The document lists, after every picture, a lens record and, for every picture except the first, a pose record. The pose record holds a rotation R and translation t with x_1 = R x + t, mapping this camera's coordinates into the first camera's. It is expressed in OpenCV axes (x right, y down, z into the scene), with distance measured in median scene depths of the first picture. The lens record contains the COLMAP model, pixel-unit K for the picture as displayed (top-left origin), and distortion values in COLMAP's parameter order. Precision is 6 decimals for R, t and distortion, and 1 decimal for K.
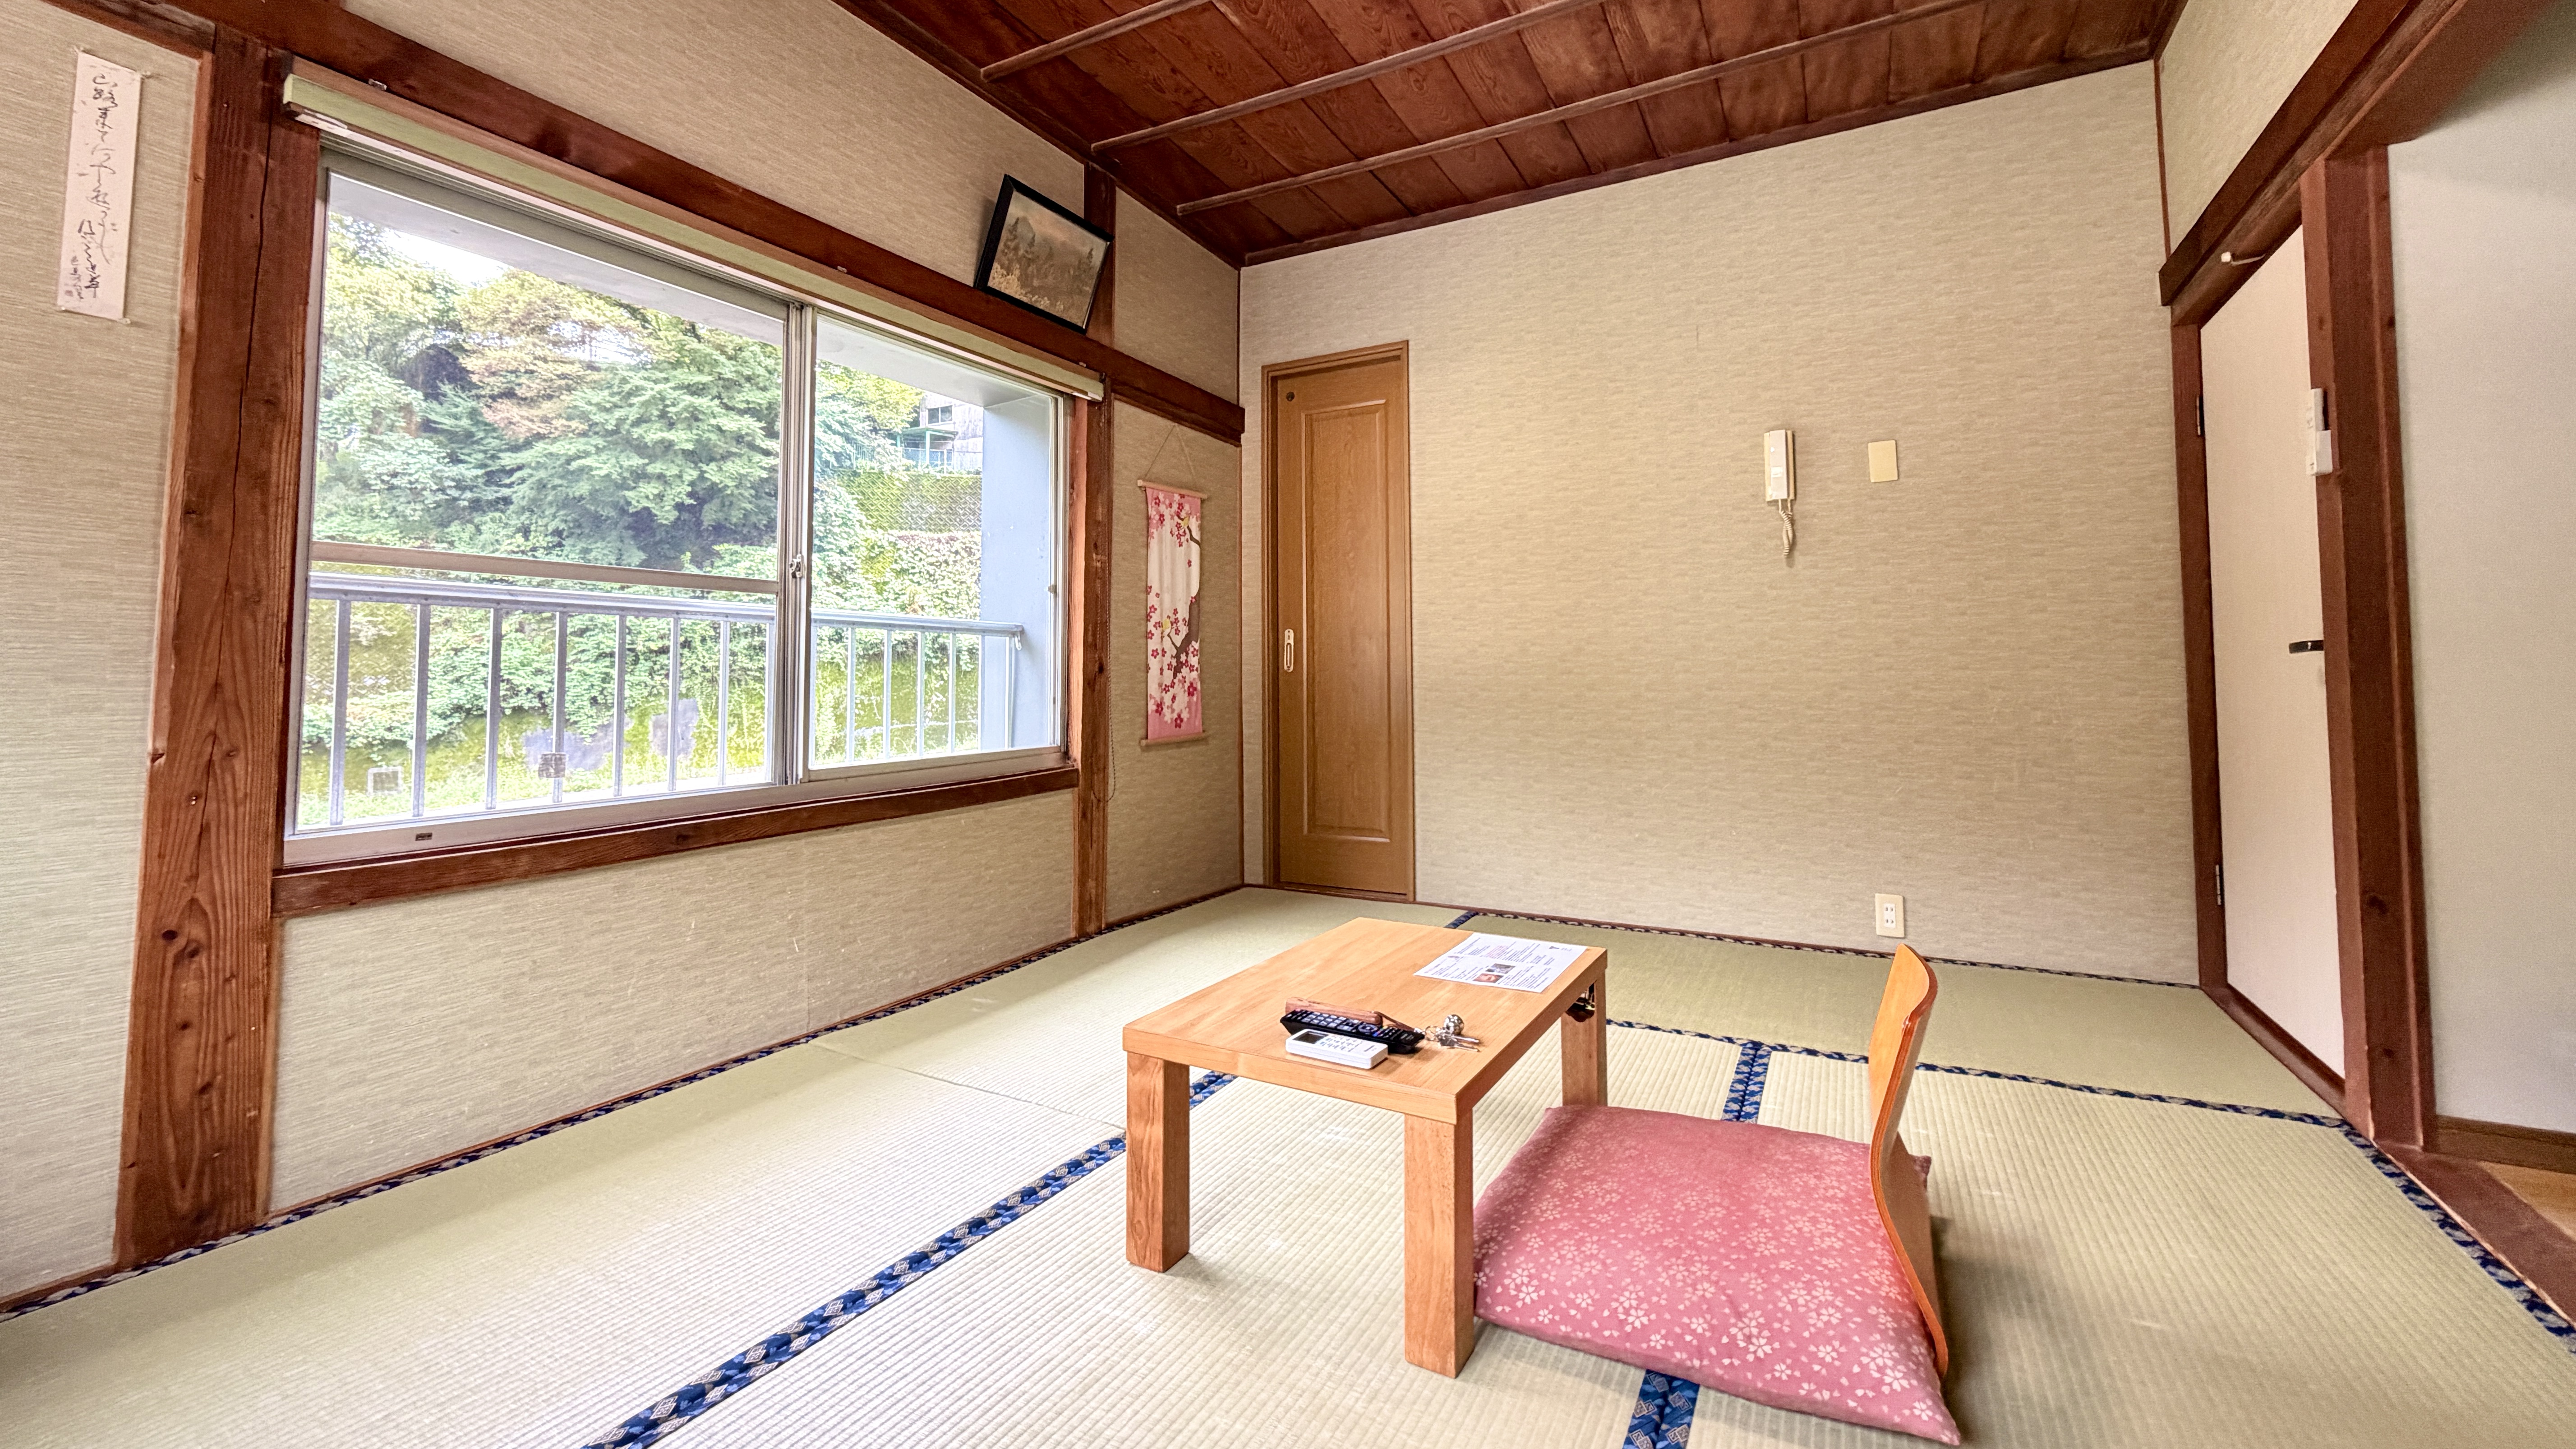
lens RADIAL K [[1023.6, 0, 1297.3], [0, 1023.6, 628.0], [0, 0, 1]] dist [0.000098, 0.000436]
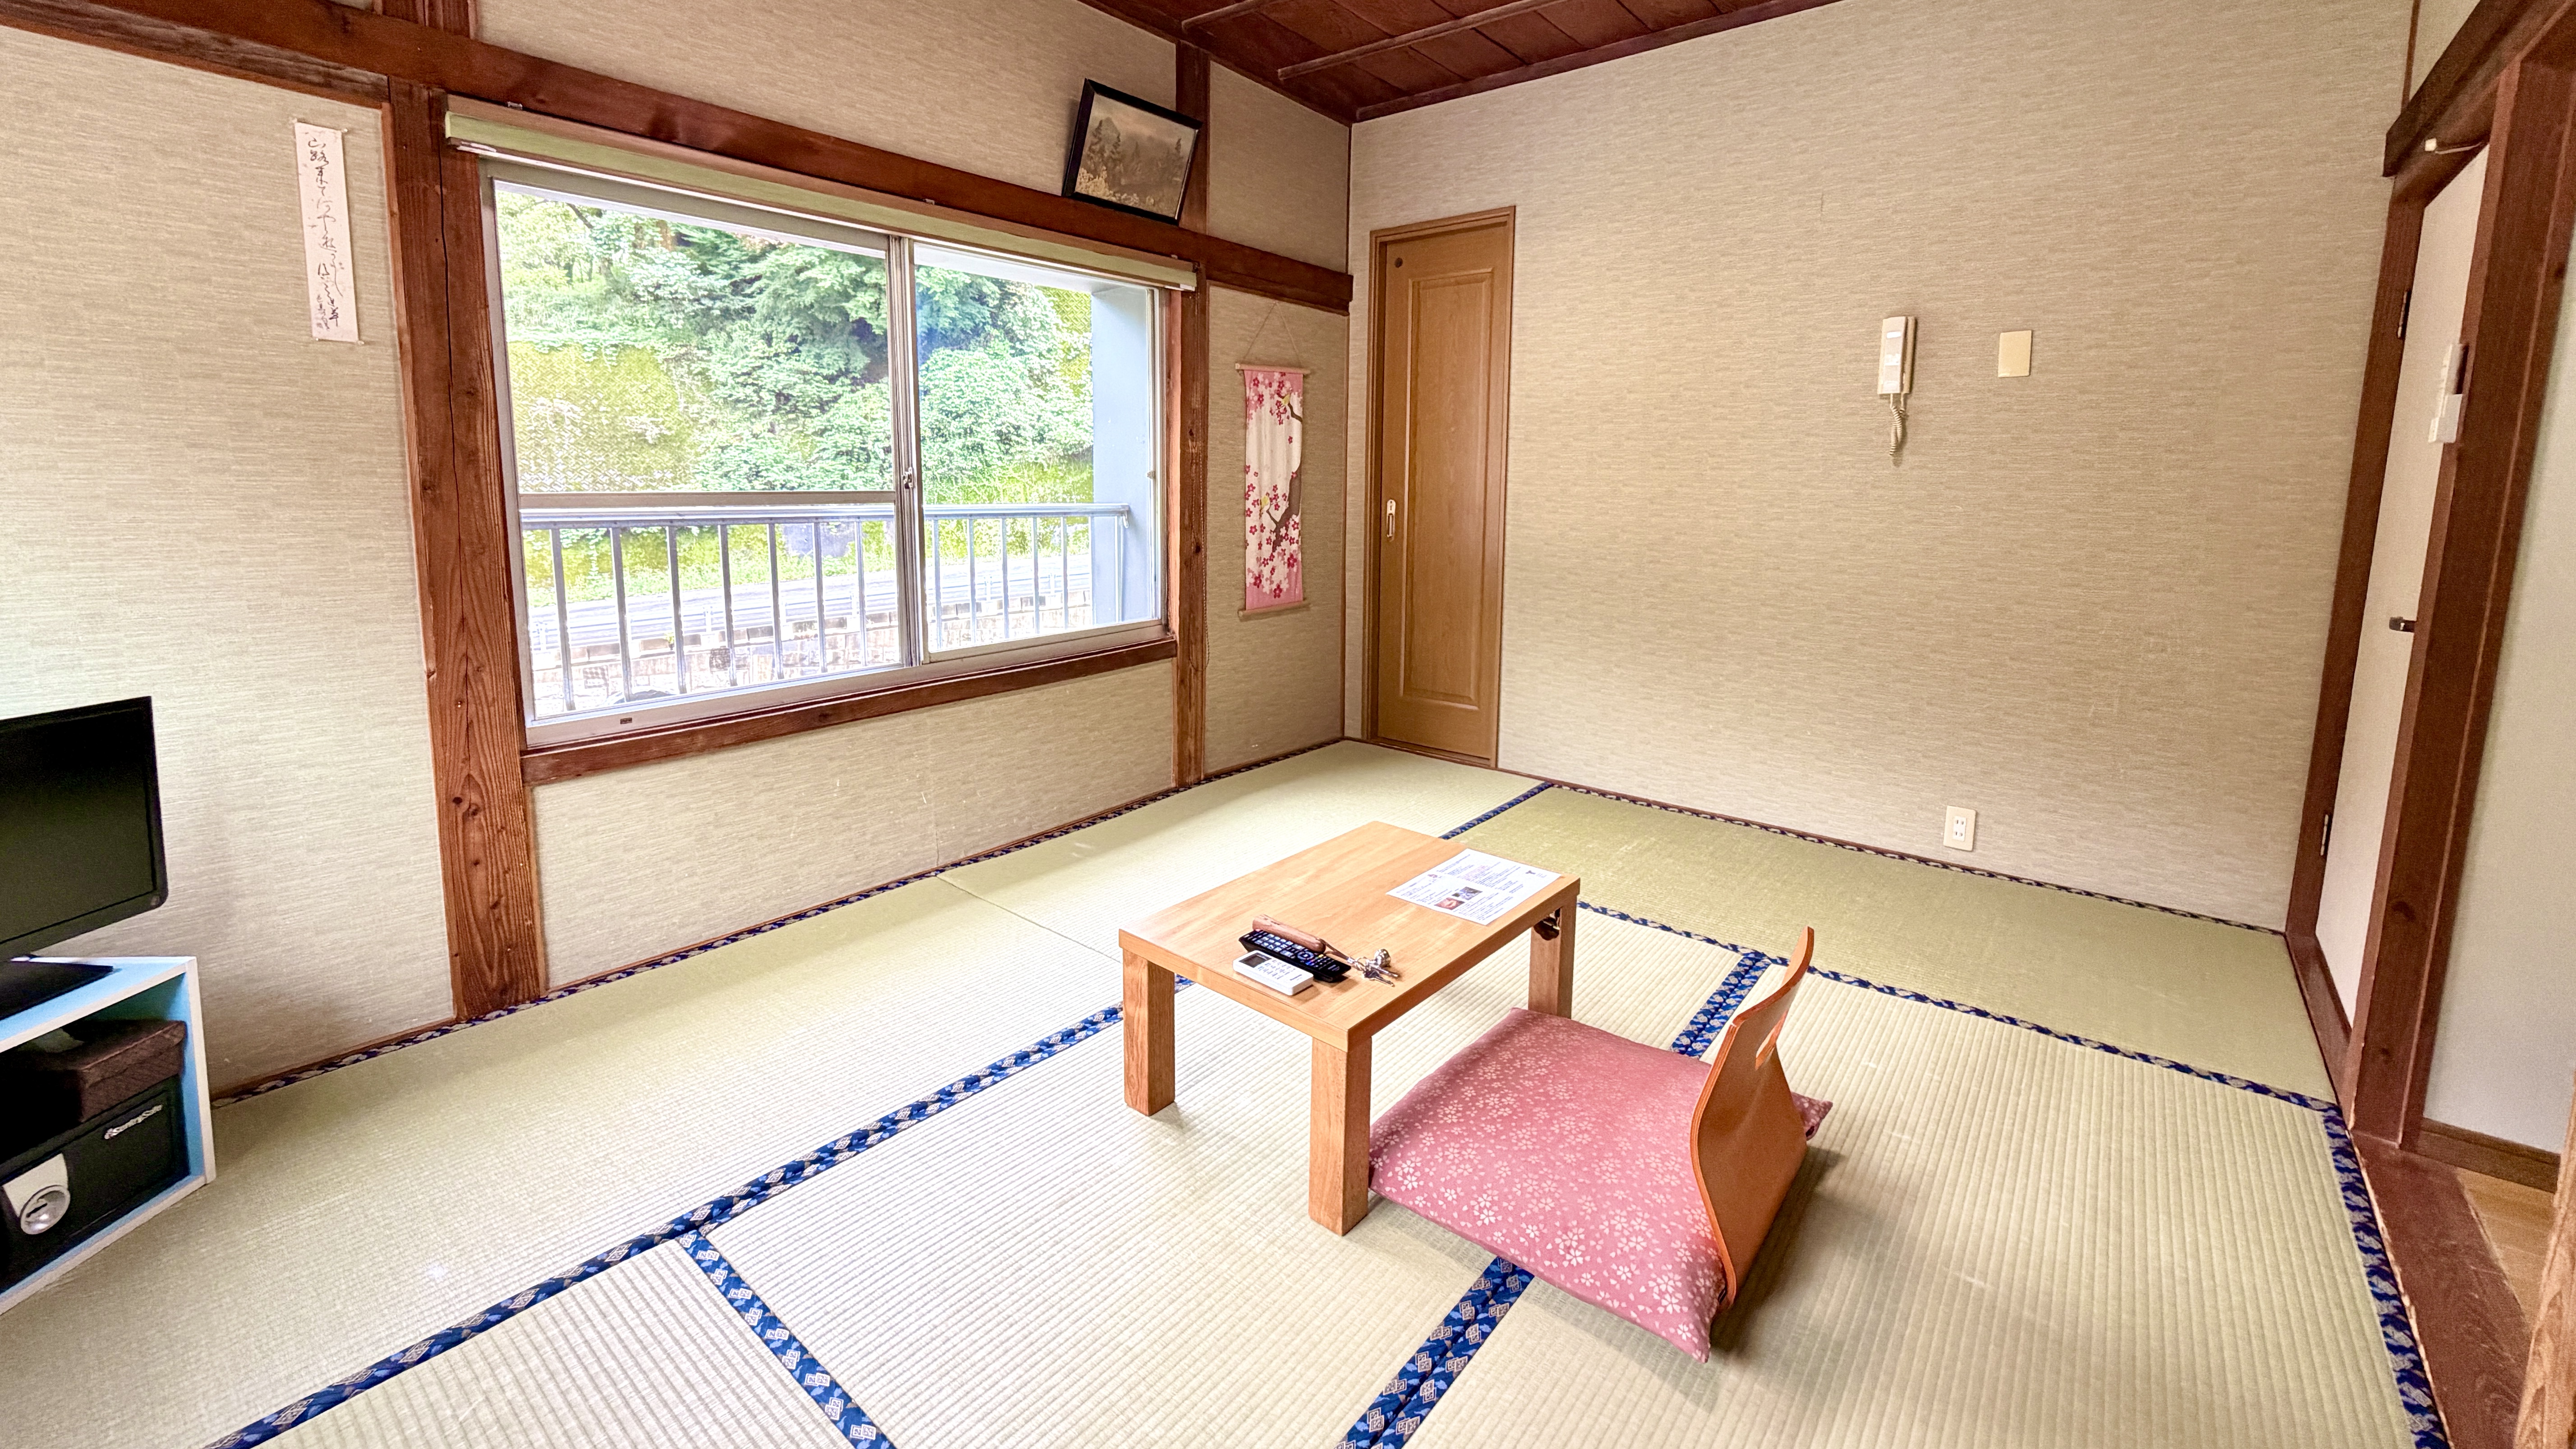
lens RADIAL K [[1023.2, 0, 1297.7], [0, 1023.2, 606.2], [0, 0, 1]] dist [0.000713, 0.000240]
pose [[0.983000, 0.037361, -0.179766, 0.129111], [-0.005342, 0.984484, 0.175391, -0.108004], [0.183530, -0.171449, 0.967947, -0.040451]]
